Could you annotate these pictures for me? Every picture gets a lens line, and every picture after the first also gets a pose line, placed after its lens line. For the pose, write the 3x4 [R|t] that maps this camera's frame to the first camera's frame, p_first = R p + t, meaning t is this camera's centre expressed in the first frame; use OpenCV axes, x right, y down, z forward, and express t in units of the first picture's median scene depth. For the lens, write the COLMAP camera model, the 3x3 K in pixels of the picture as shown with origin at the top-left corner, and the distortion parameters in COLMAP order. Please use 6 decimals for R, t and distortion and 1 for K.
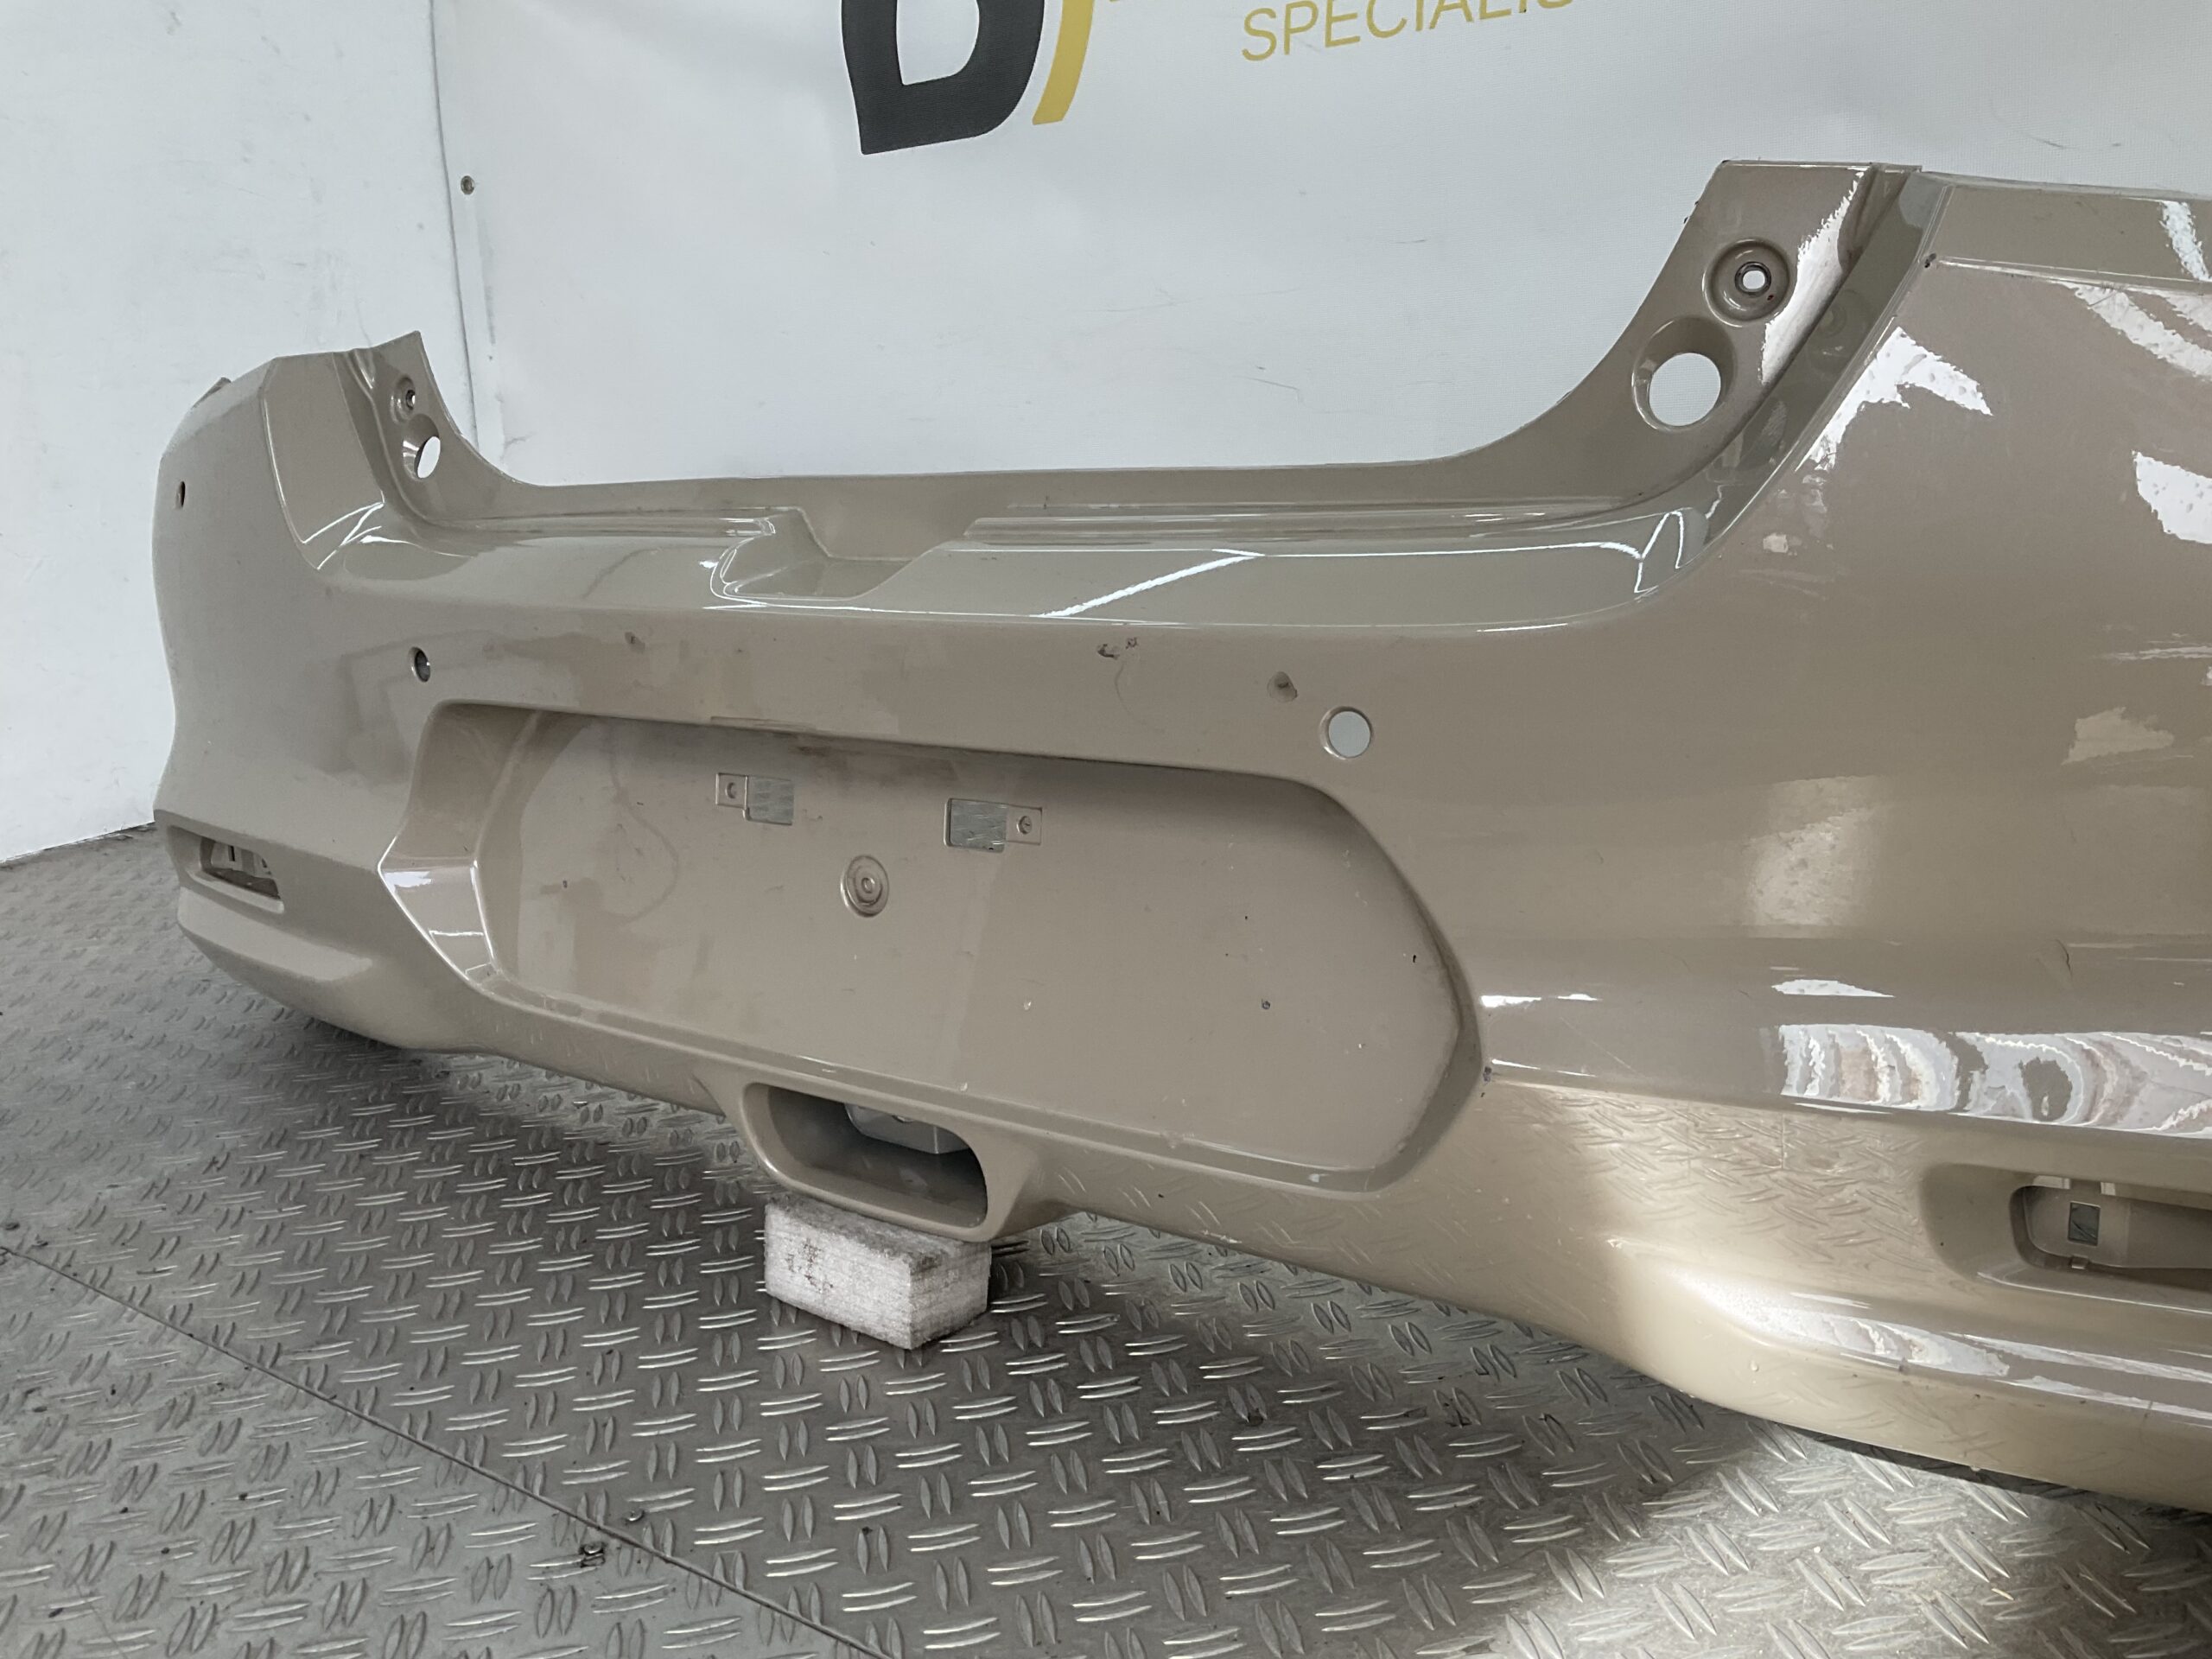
lens RADIAL K [[1886.0, 0, 1097.2], [0, 1886.0, 820.7], [0, 0, 1]] dist [0.053989, -0.119084]
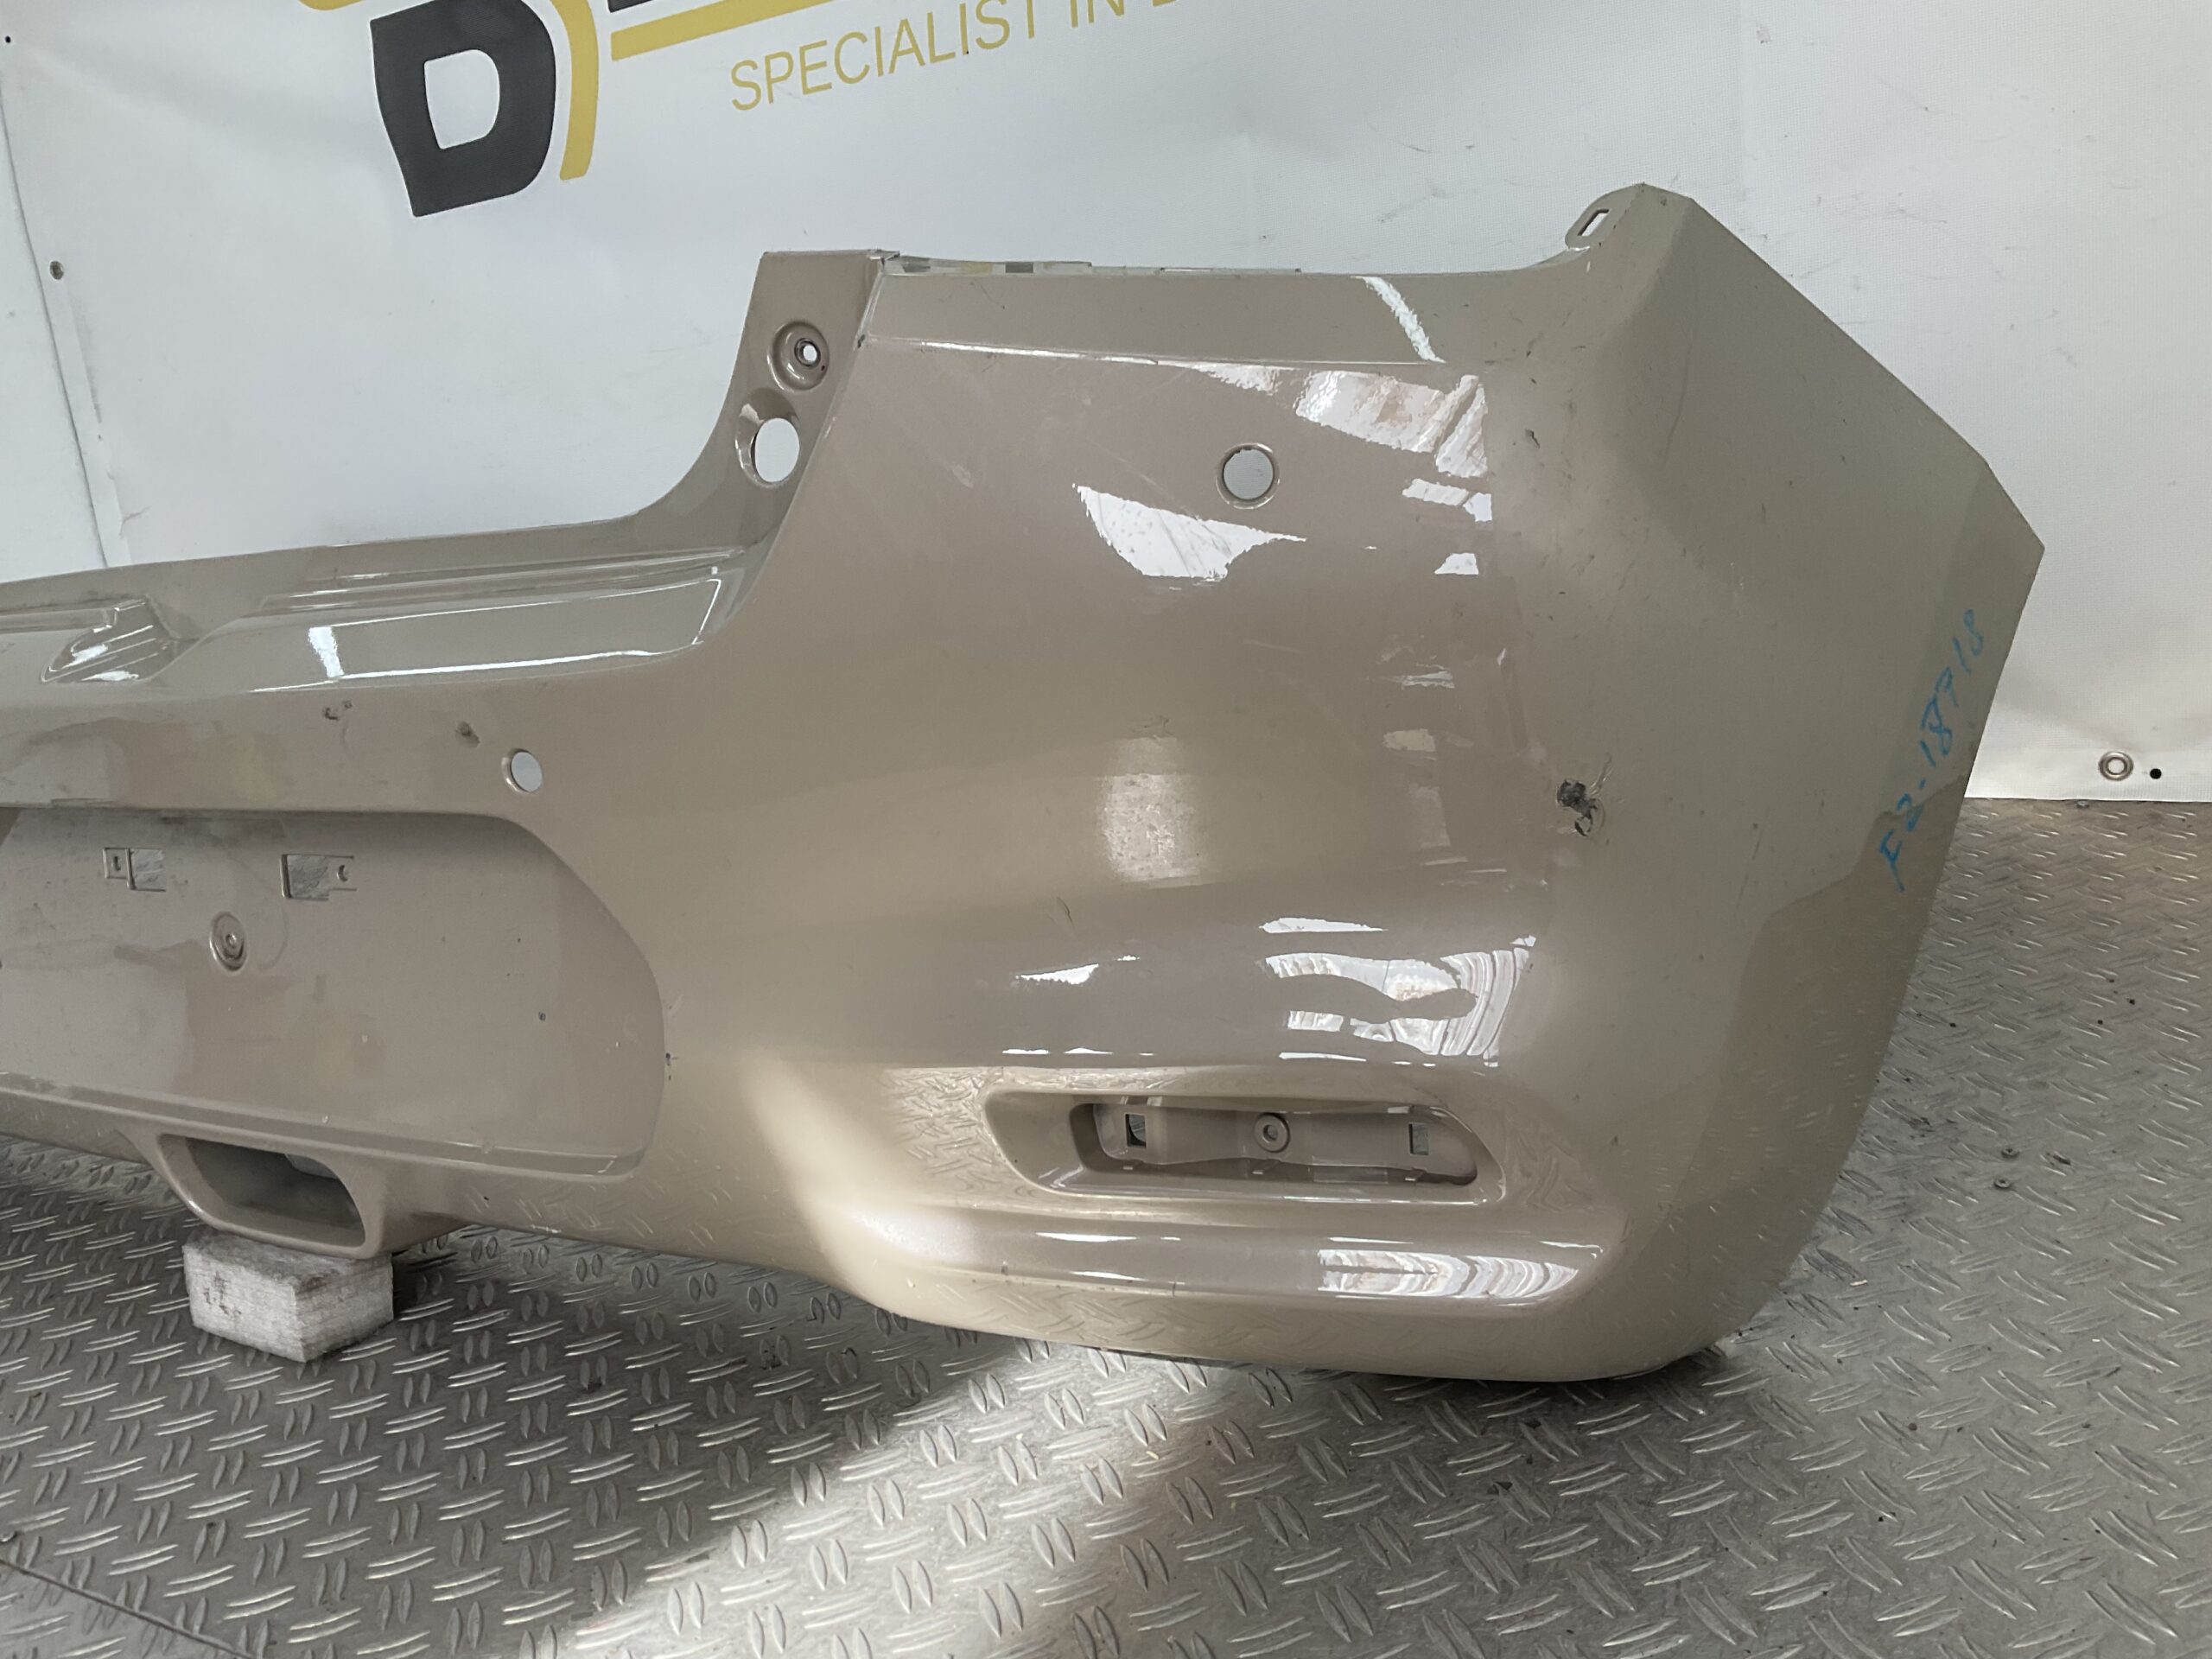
lens RADIAL K [[1886.0, 0, 1096.8], [0, 1886.0, 818.1], [0, 0, 1]] dist [0.053989, -0.119084]
pose [[0.991939, -0.096527, 0.082094, 0.293433], [0.096408, 0.995327, 0.005423, 0.006431], [-0.082234, 0.002536, 0.996610, -0.123243]]
